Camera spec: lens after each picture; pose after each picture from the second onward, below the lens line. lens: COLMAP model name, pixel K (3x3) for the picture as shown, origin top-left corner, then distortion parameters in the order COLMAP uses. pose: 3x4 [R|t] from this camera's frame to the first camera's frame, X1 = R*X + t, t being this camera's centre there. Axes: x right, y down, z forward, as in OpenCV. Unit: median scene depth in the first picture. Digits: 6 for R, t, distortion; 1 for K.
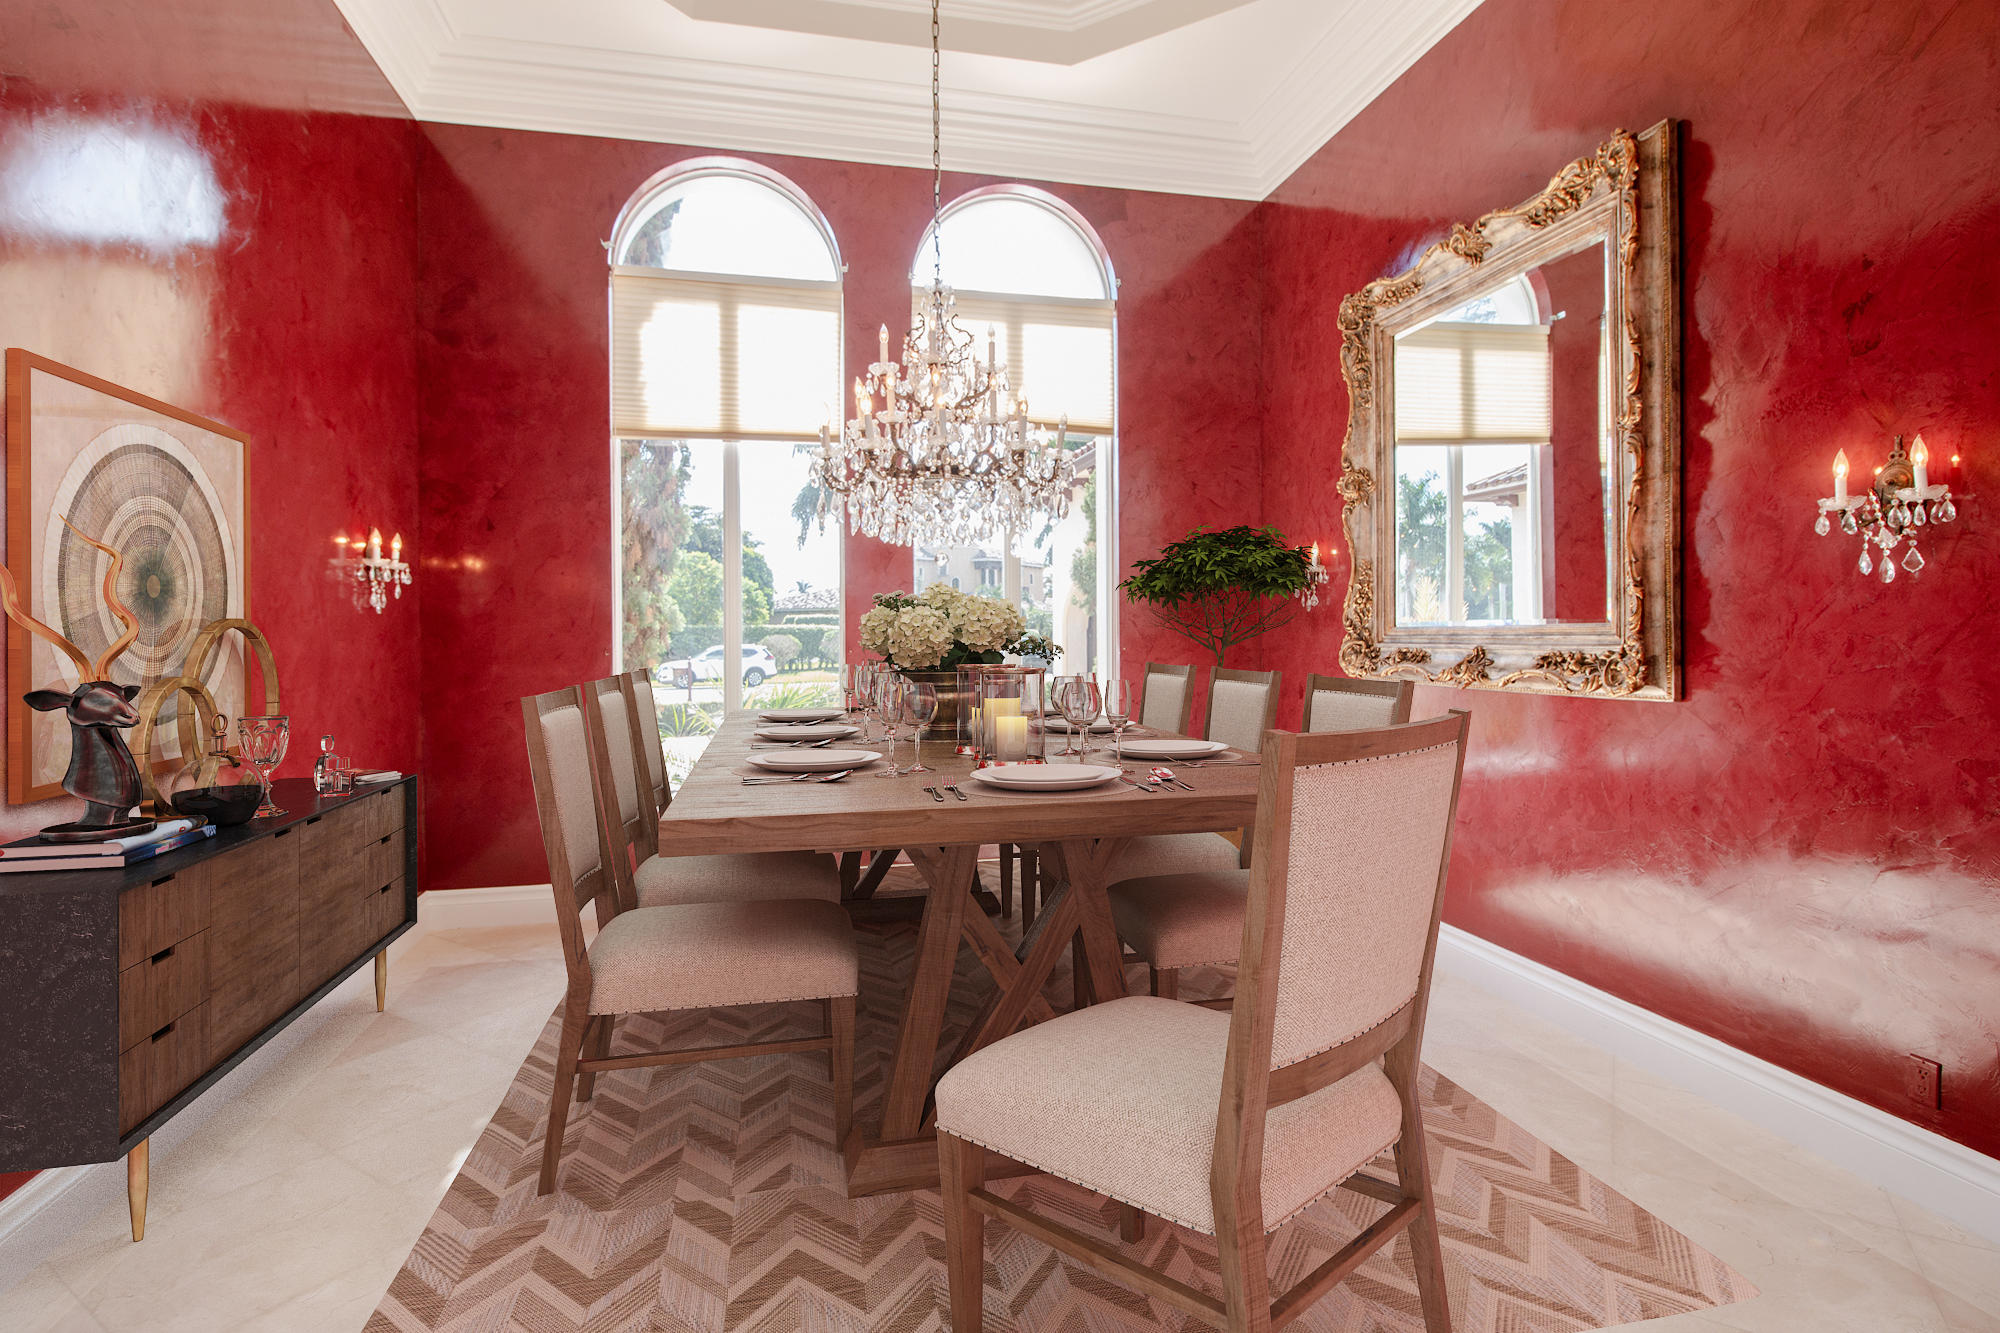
lens RADIAL K [[973.1, 0, 996.6], [0, 973.1, 654.4], [0, 0, 1]] dist [0.001570, -0.011240]
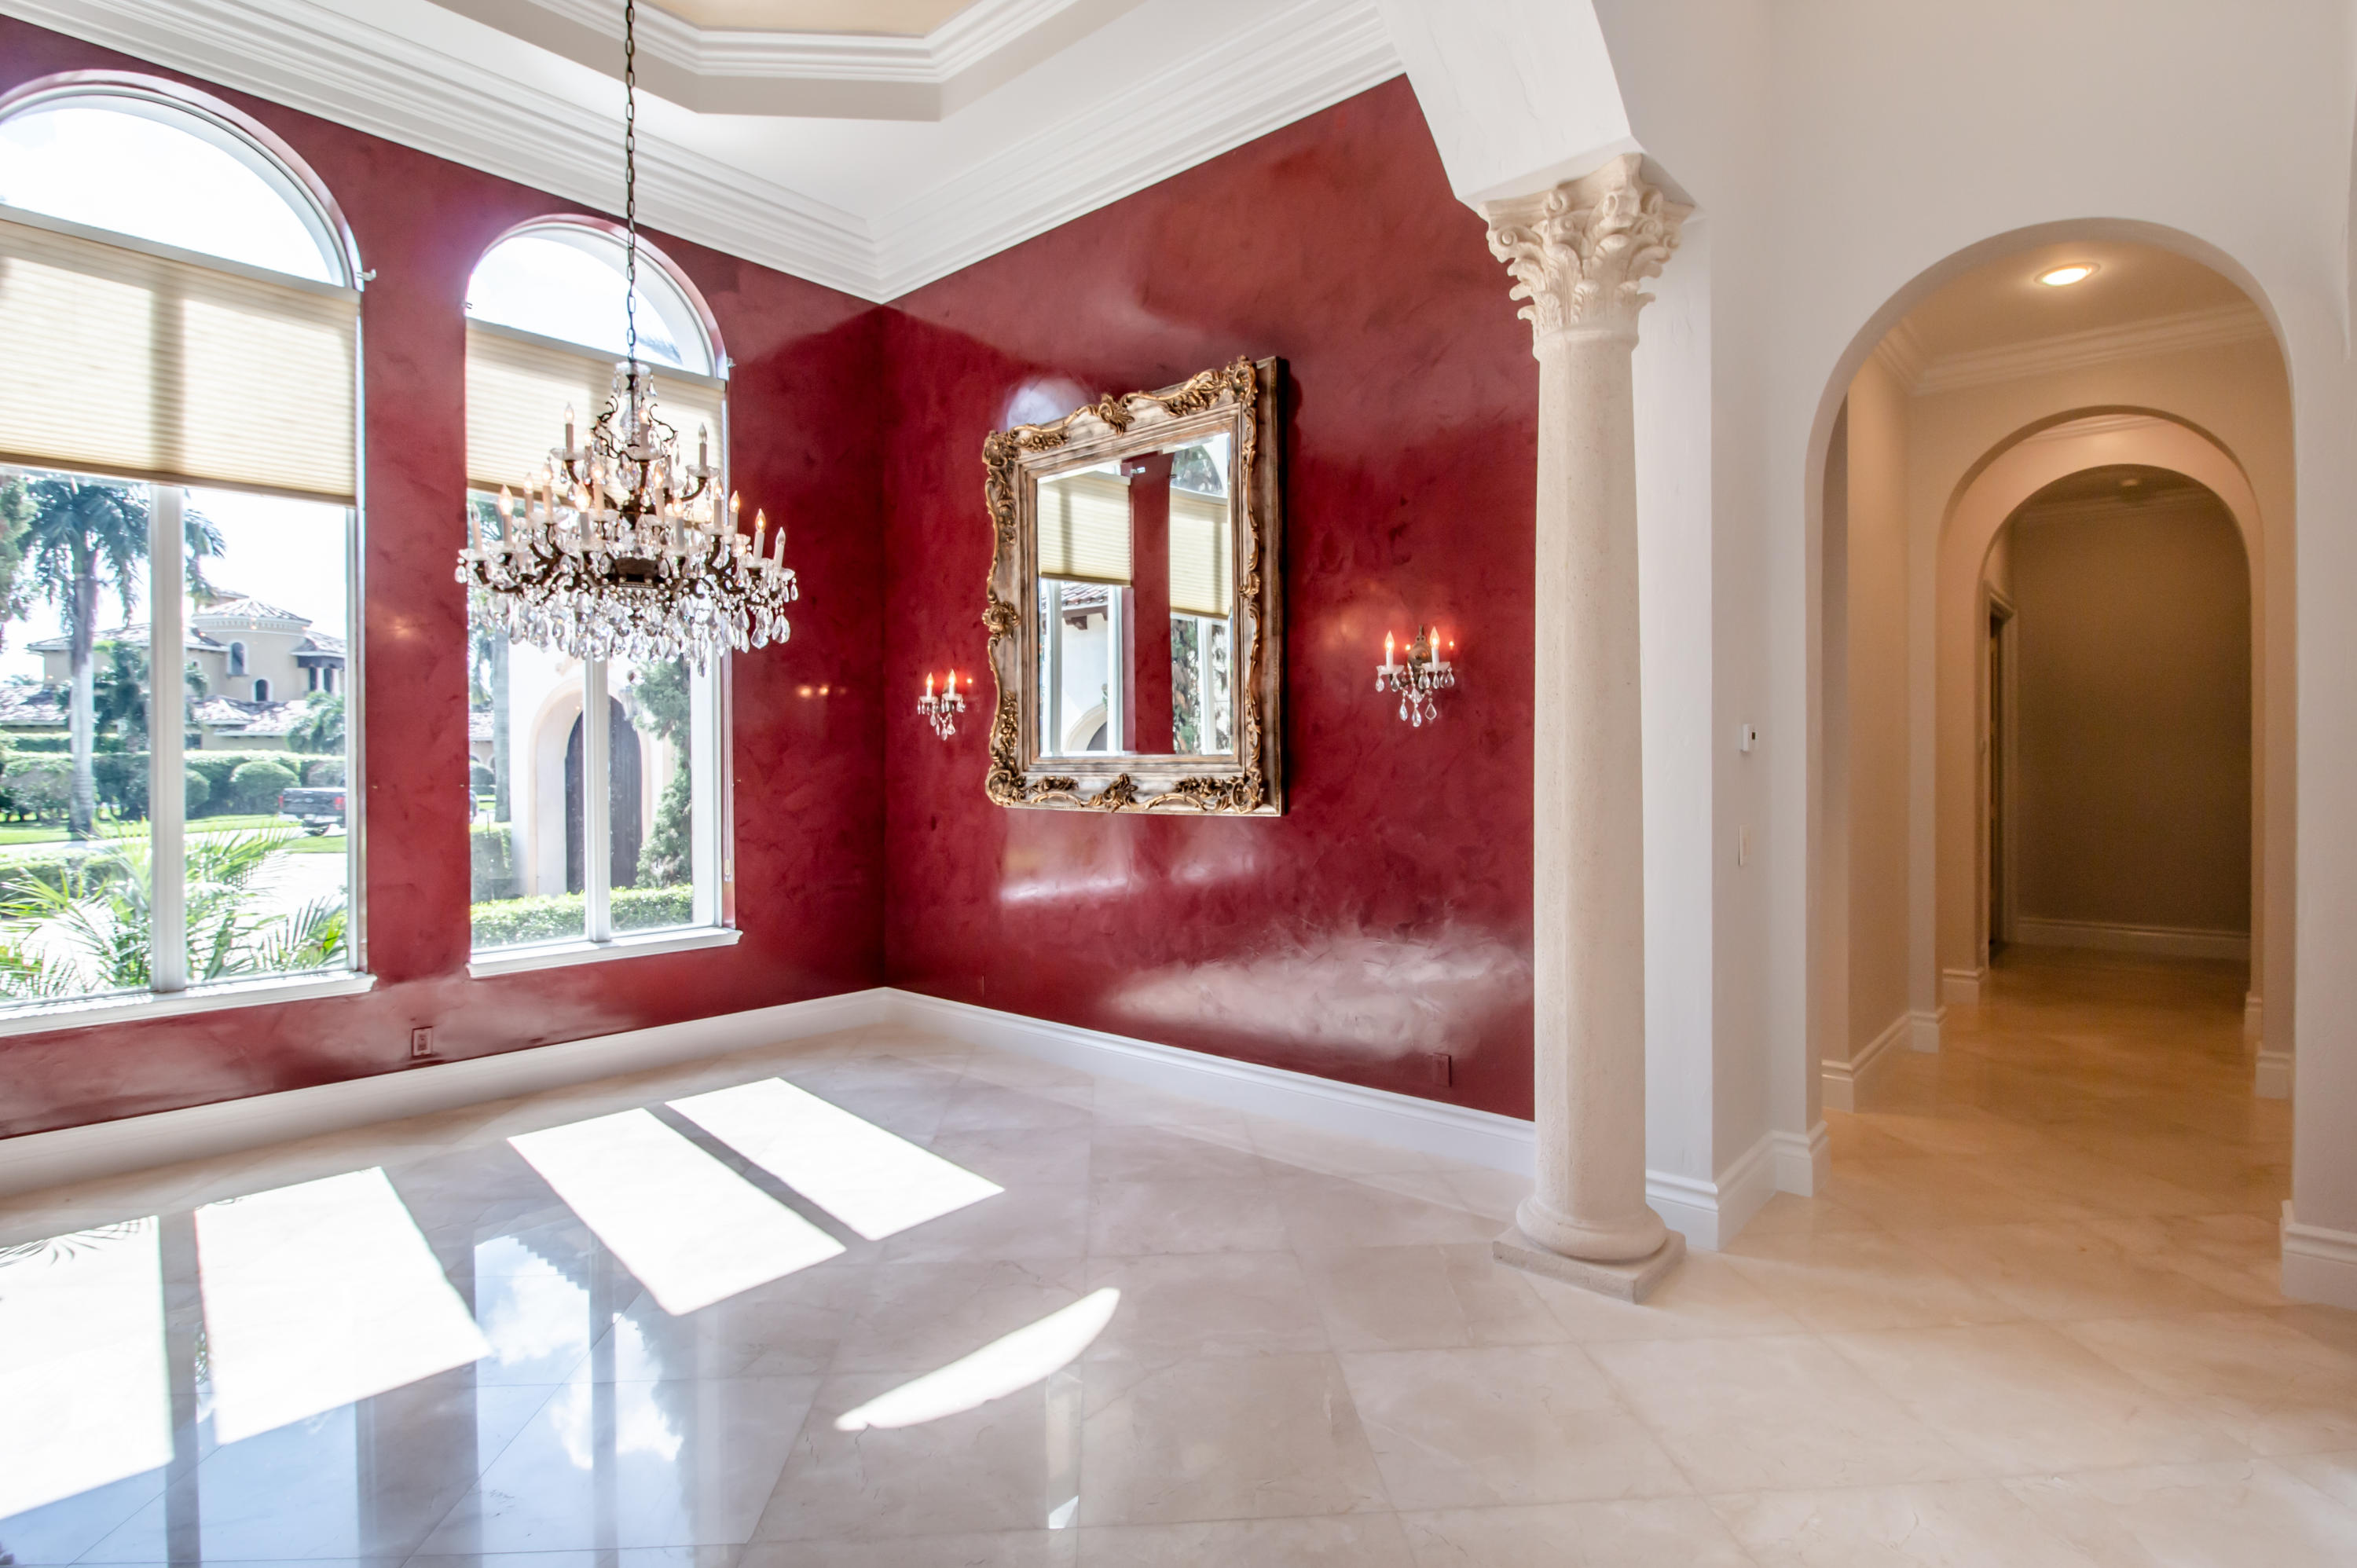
lens RADIAL K [[1178.9, 0, 1178.5], [0, 1178.9, 784.0], [0, 0, 1]] dist [0.020556, -0.037826]
pose [[0.804349, -0.011404, 0.594047, -0.266281], [0.013666, 0.999906, 0.000692, 0.003218], [-0.594000, 0.007562, 0.804430, -0.131677]]
